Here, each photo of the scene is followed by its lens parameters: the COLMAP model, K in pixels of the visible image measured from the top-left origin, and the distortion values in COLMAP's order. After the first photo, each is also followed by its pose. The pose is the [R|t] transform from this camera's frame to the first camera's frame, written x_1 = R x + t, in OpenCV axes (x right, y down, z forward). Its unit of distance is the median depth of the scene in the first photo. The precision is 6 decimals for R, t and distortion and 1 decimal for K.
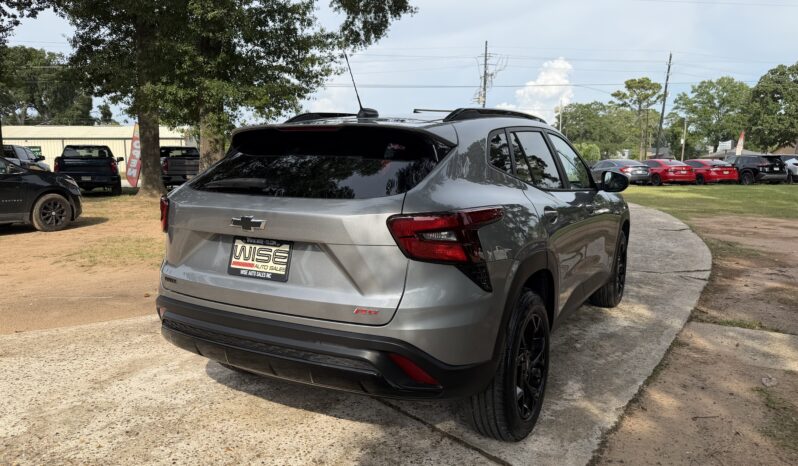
lens RADIAL K [[574.8, 0, 399.0], [0, 574.8, 233.0], [0, 0, 1]] dist [0.030680, -0.070706]
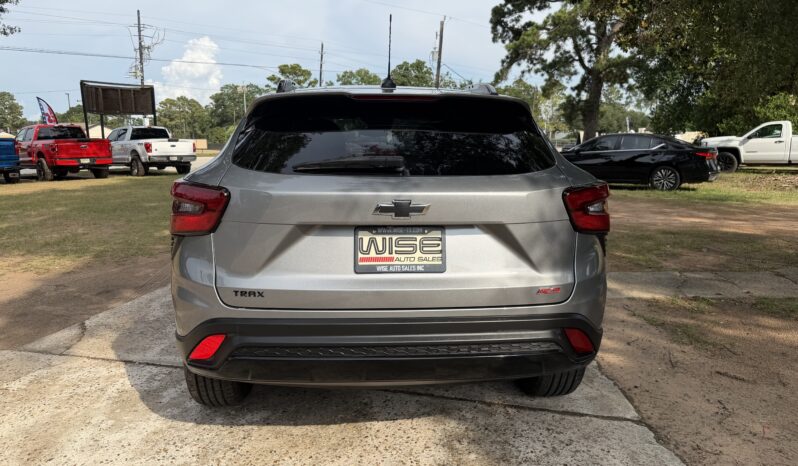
lens RADIAL K [[574.8, 0, 399.0], [0, 574.8, 233.0], [0, 0, 1]] dist [0.030680, -0.070706]
pose [[0.822729, -0.086663, 0.561789, -0.525617], [0.069769, 0.996233, 0.051506, -0.018064], [-0.564136, -0.003180, 0.825676, 0.220314]]
